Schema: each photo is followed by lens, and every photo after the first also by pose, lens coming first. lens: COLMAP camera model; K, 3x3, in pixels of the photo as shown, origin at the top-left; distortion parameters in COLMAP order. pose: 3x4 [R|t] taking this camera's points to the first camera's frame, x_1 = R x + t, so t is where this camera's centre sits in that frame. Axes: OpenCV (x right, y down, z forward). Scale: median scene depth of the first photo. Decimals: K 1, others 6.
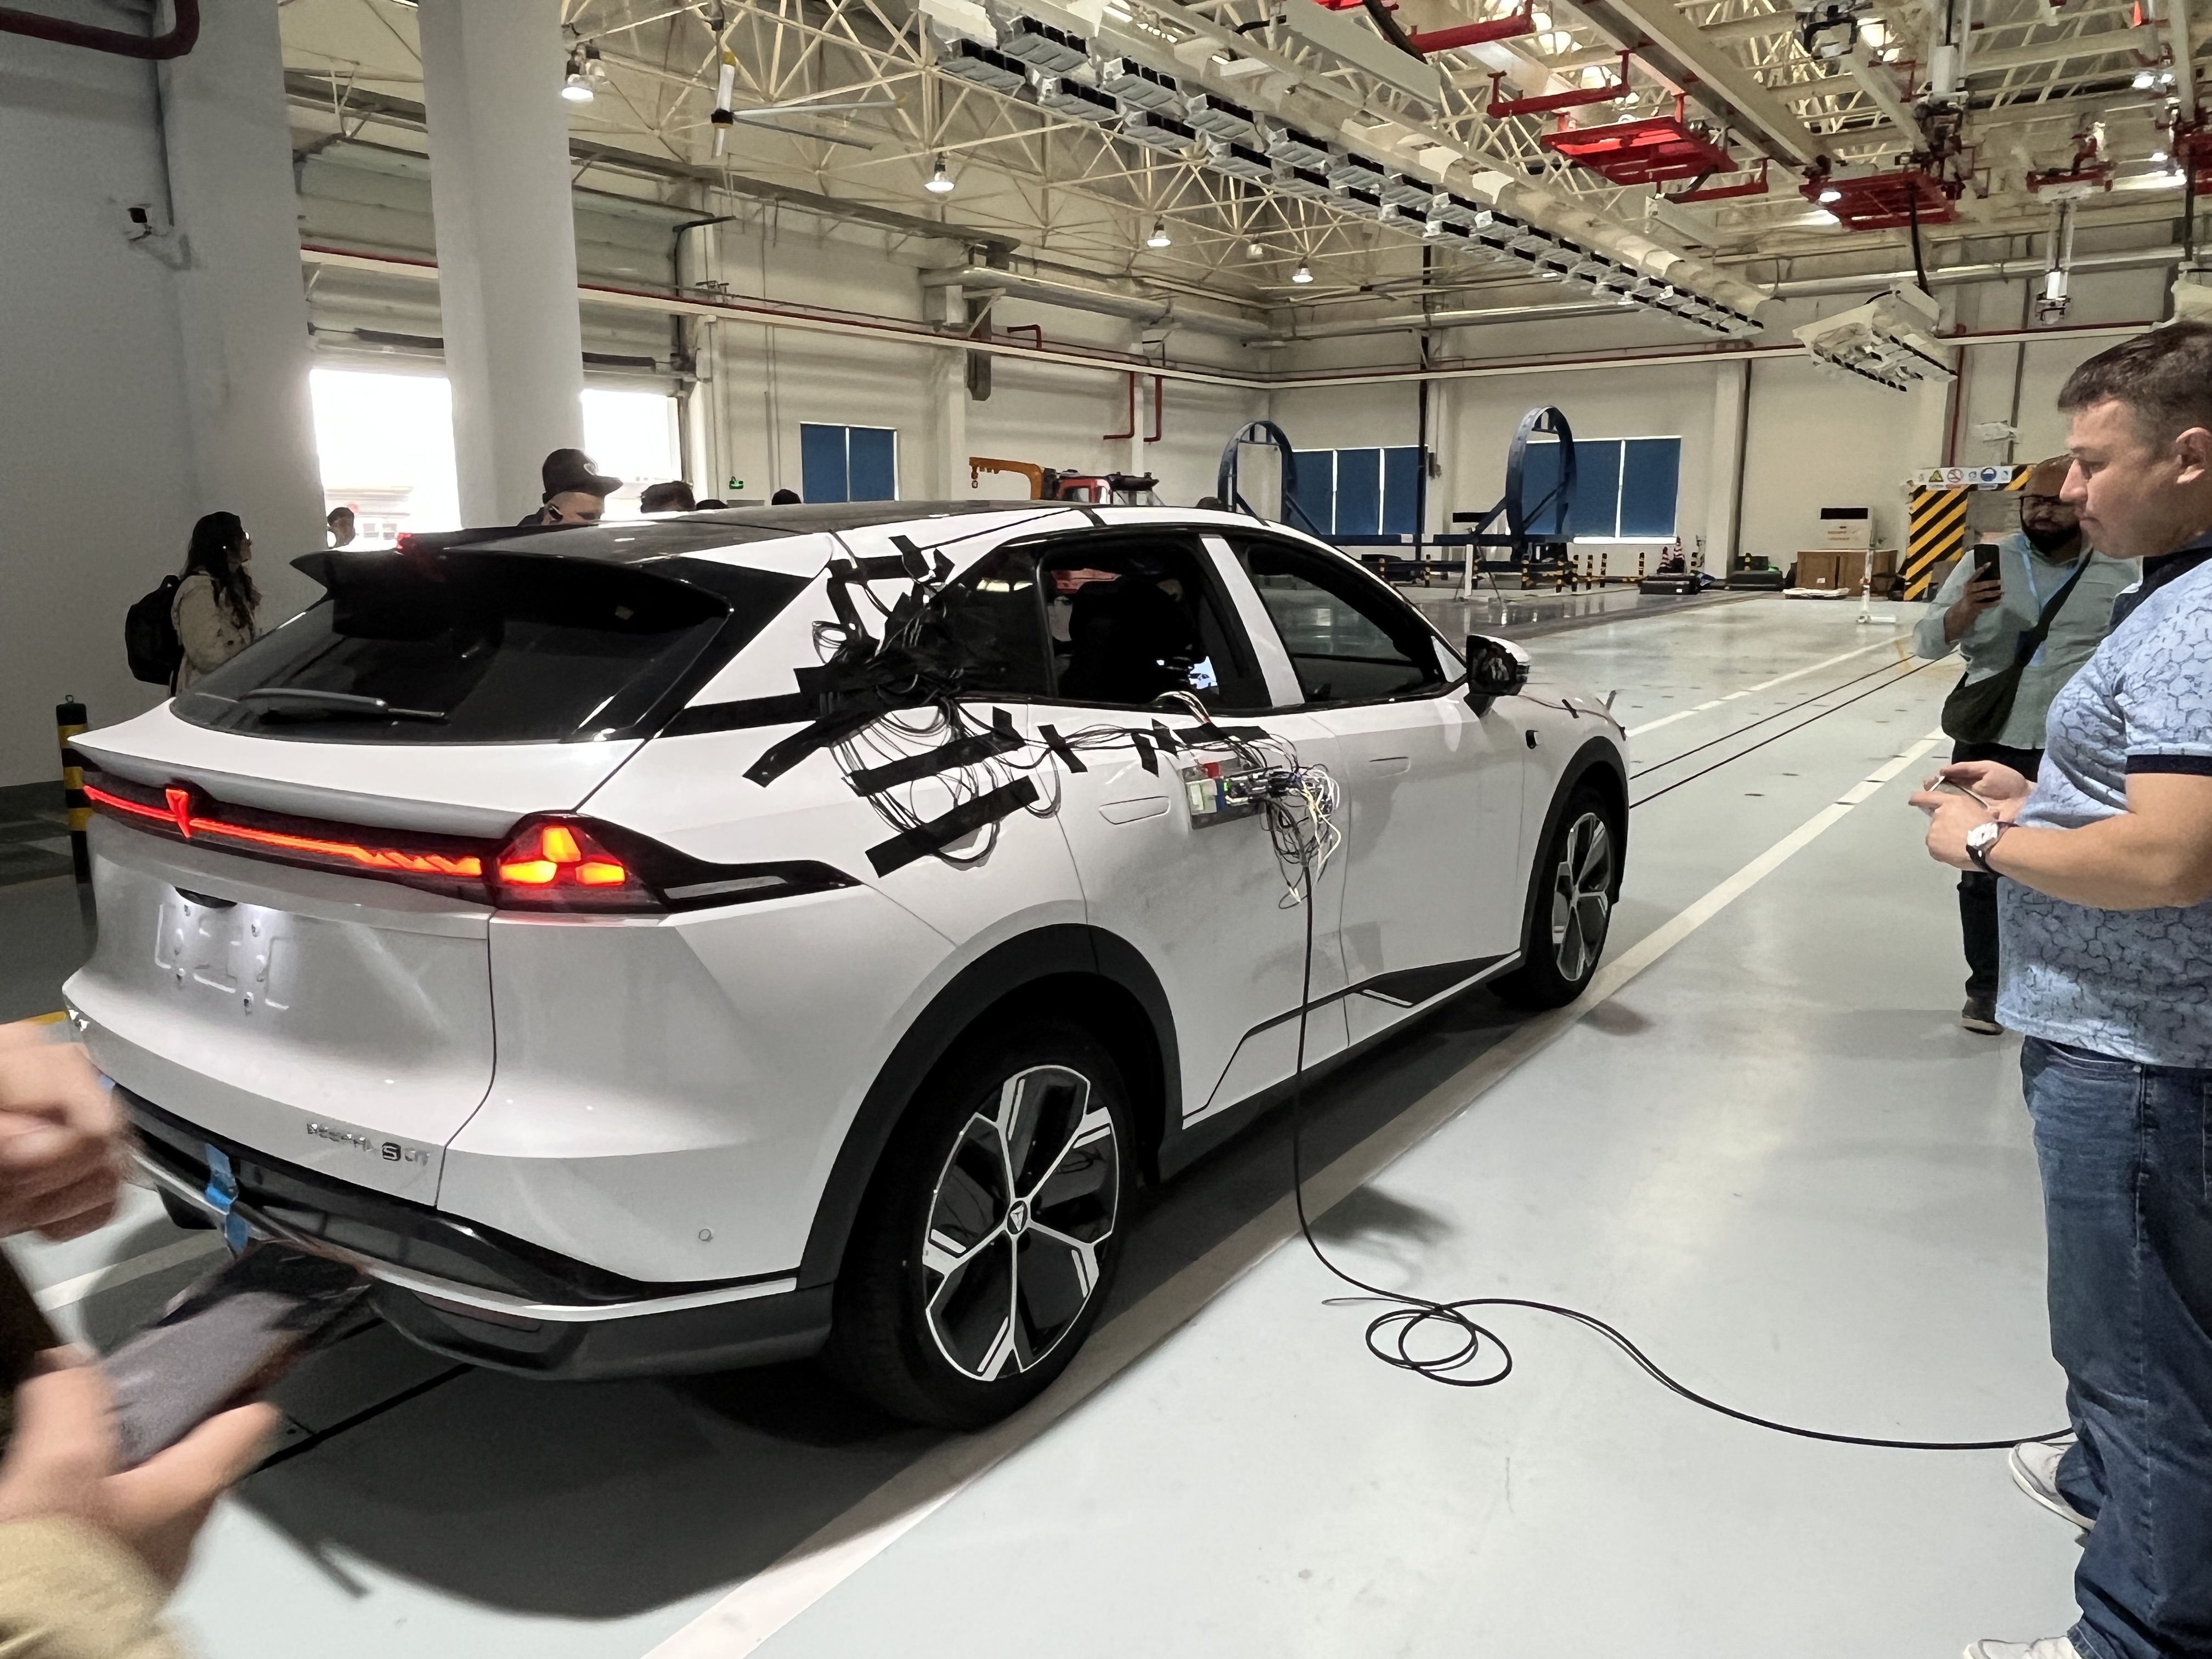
lens RADIAL K [[1533.1, 0, 1098.0], [0, 1533.1, 806.2], [0, 0, 1]] dist [0.008922, -0.001847]
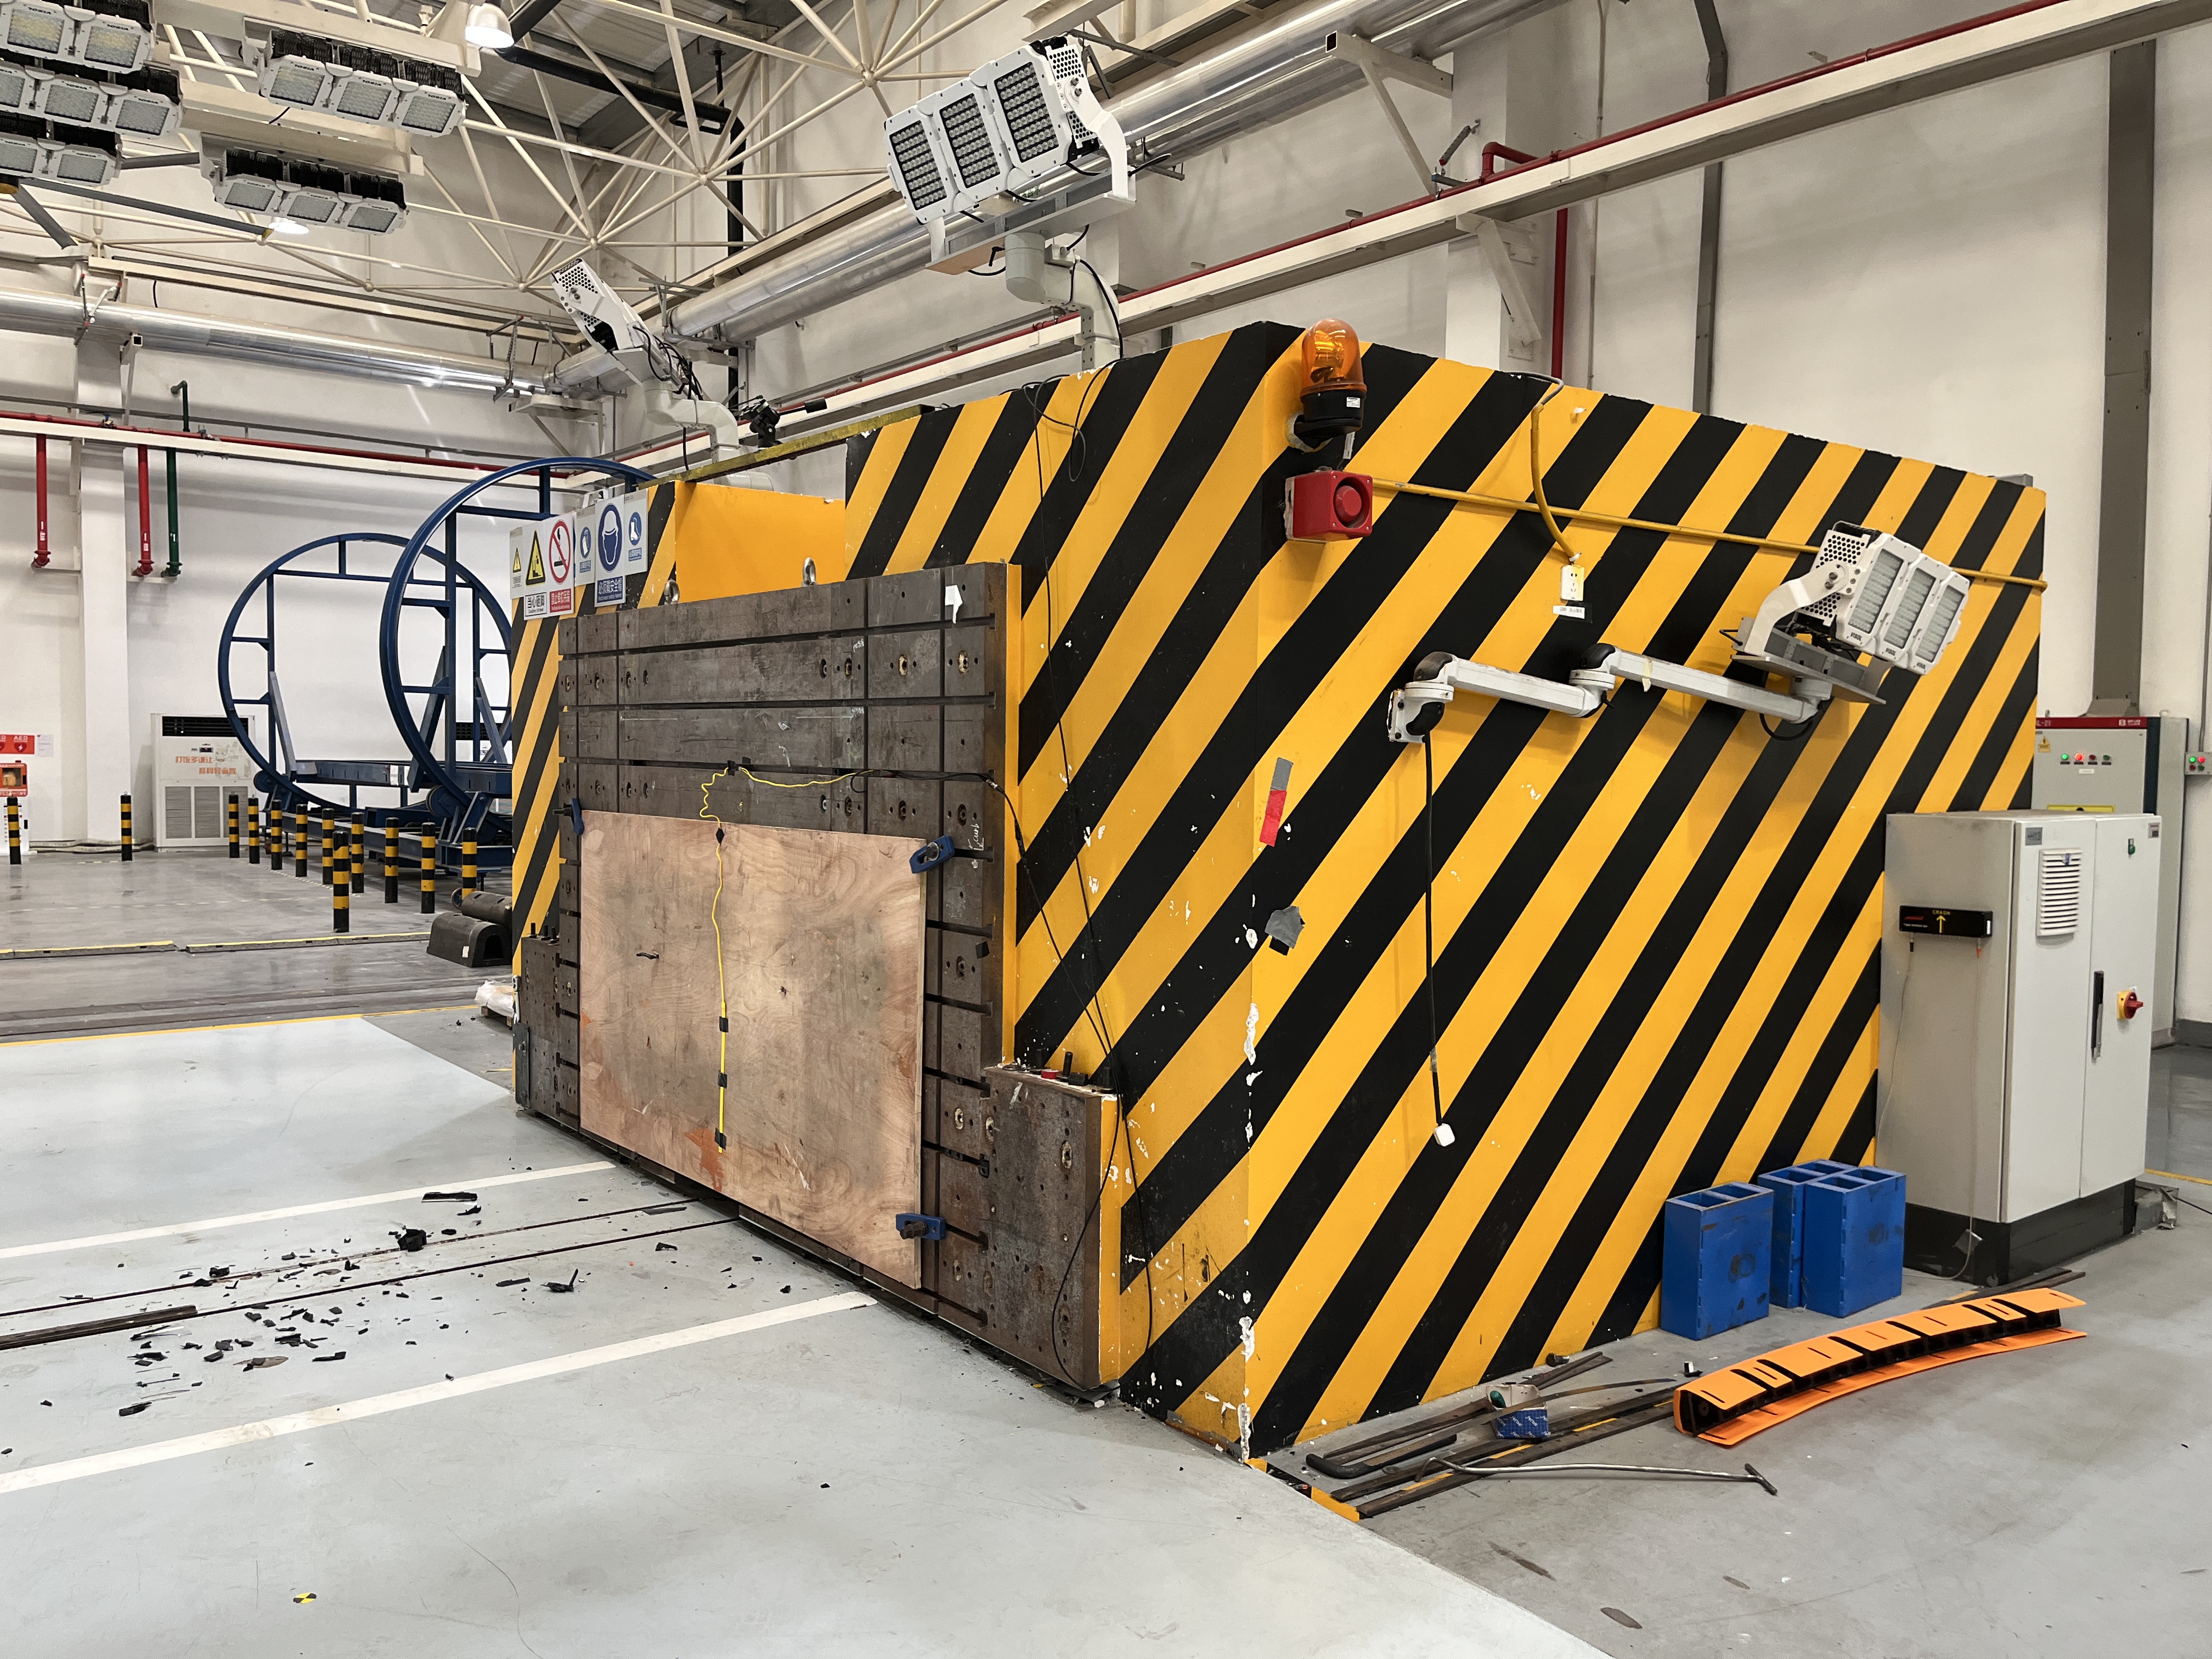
lens RADIAL K [[1692.9, 0, 1103.5], [0, 1692.9, 830.2], [0, 0, 1]] dist [0.022141, -0.027820]
pose [[0.958193, 0.032236, -0.284301, 0.543675], [-0.069963, 0.989868, -0.123561, -0.117104], [0.277438, 0.138286, 0.950739, 0.617567]]
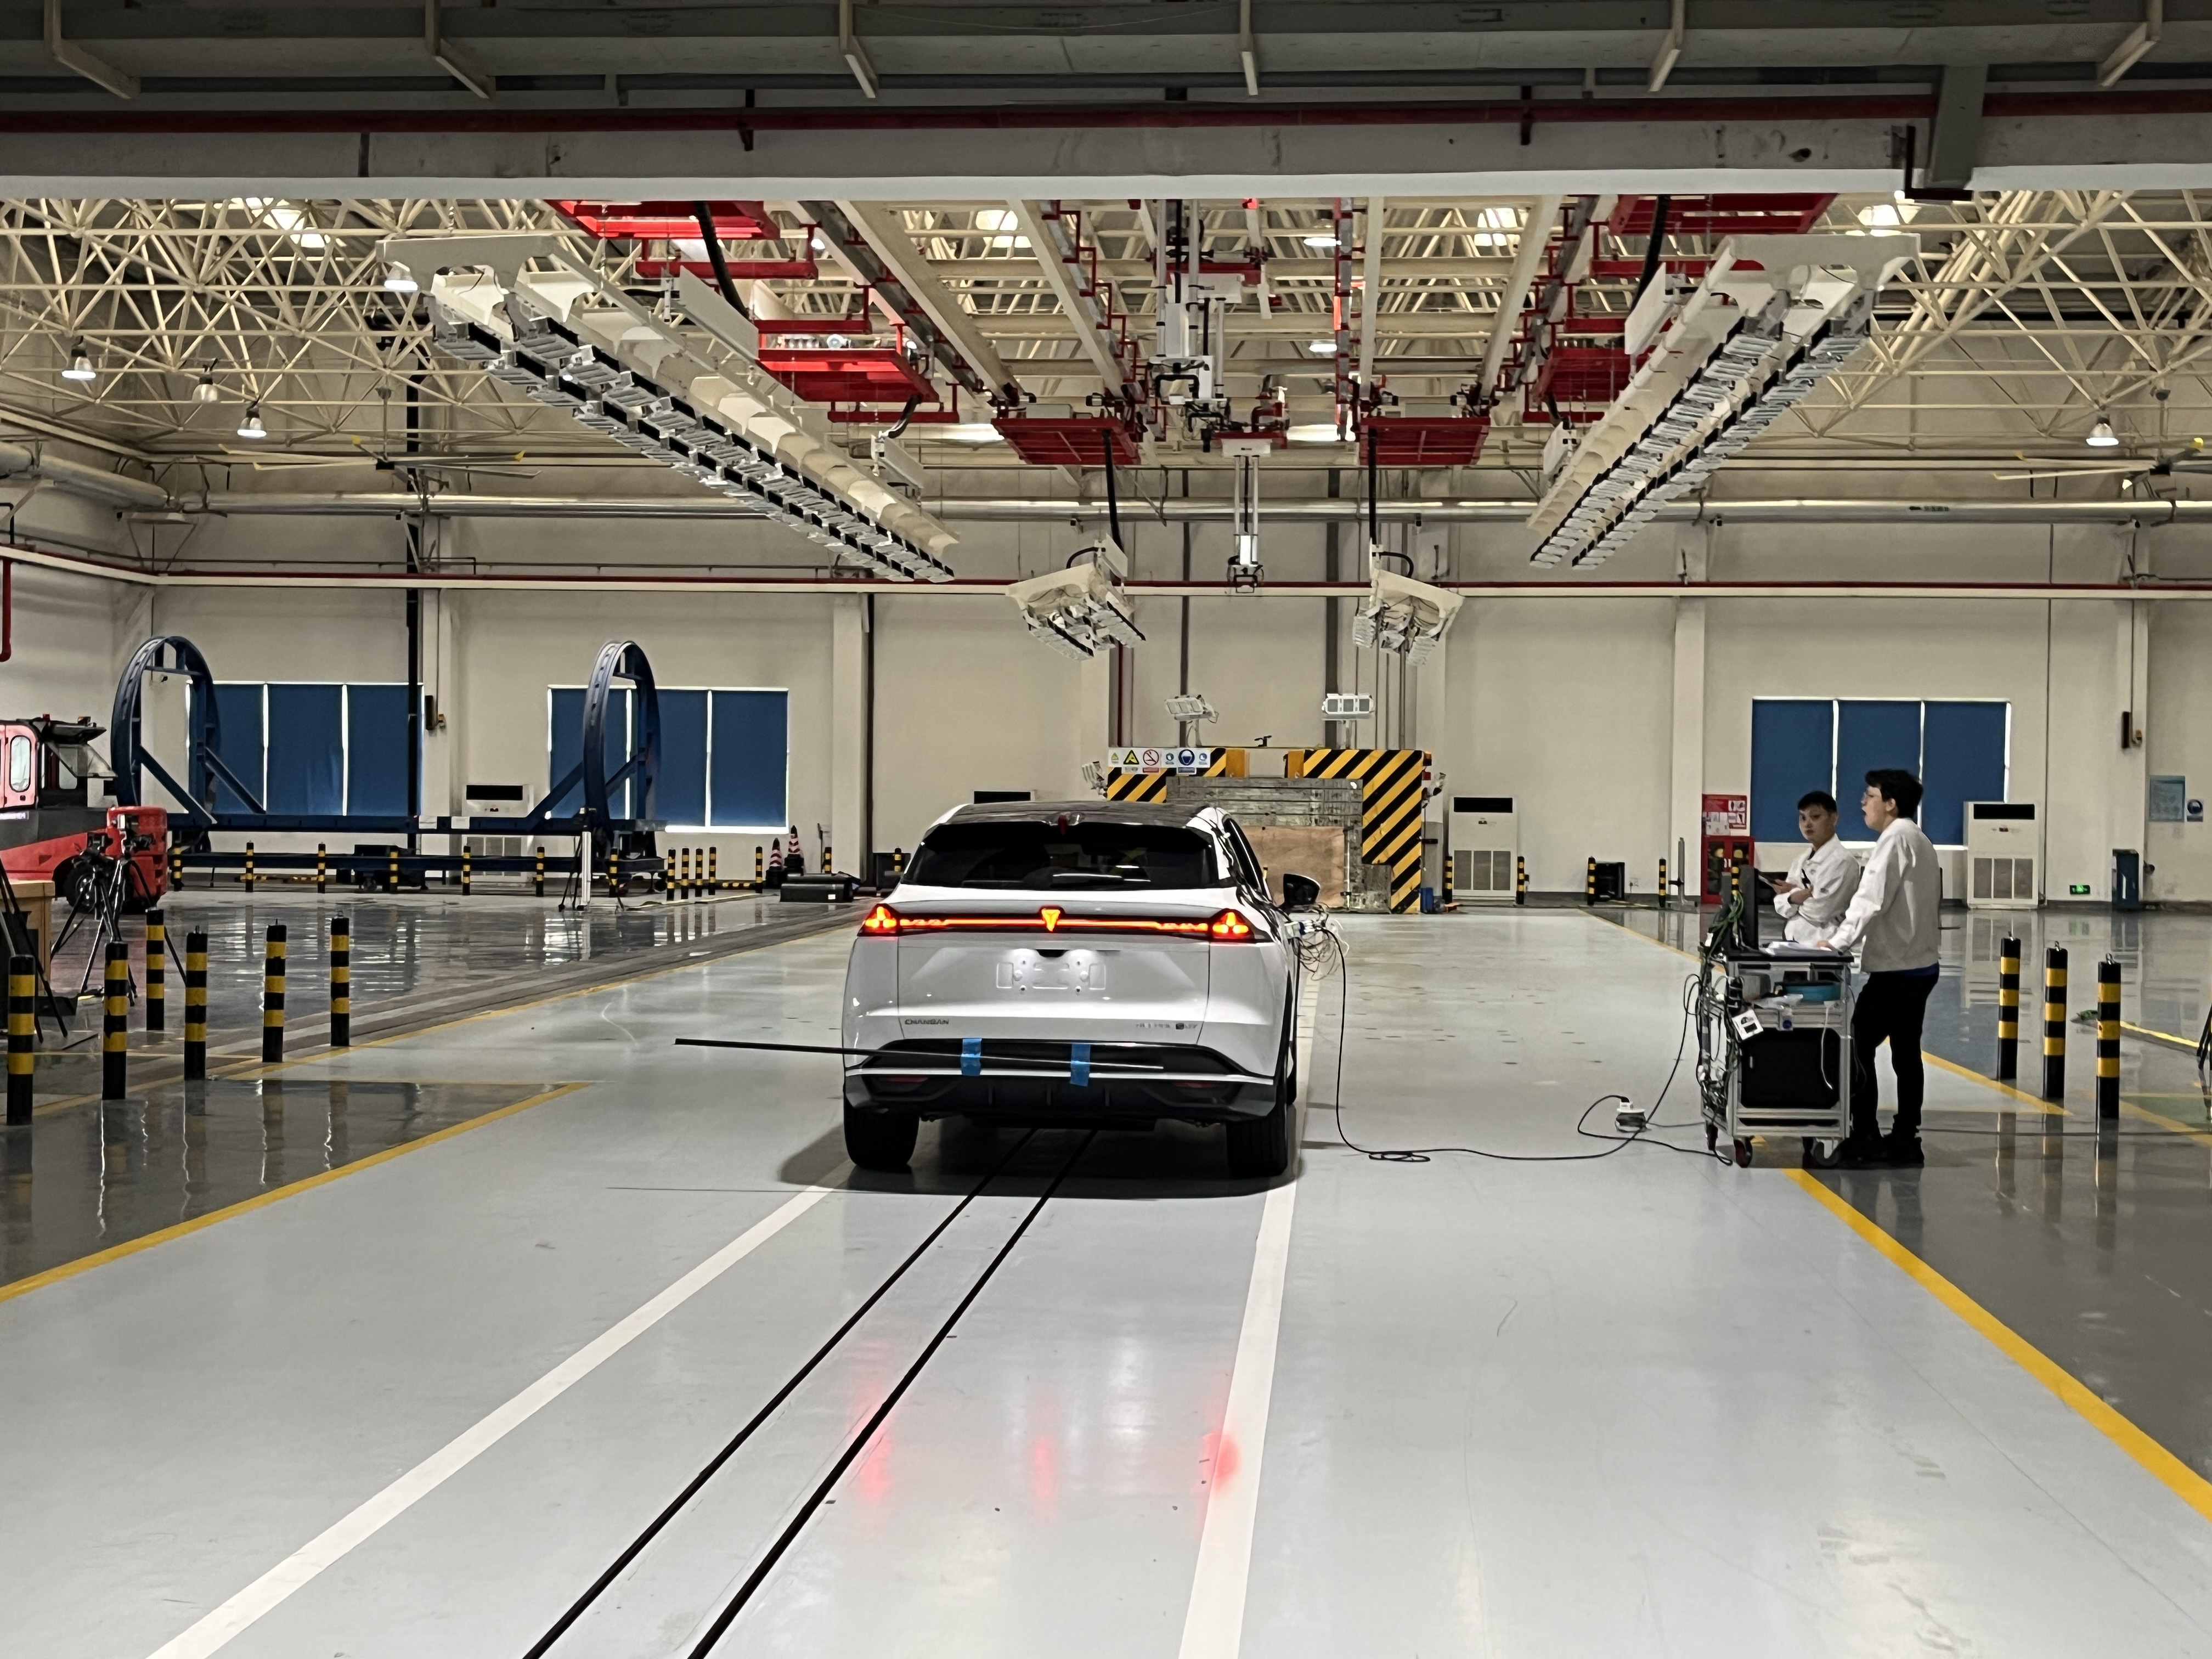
lens RADIAL K [[2841.0, 0, 1107.4], [0, 2841.0, 840.0], [0, 0, 1]] dist [0.058181, 0.000000]
pose [[0.854547, 0.010761, 0.519262, -0.196840], [0.076051, 0.986416, -0.145599, 0.037936], [-0.513775, 0.163912, 0.842121, -0.205133]]
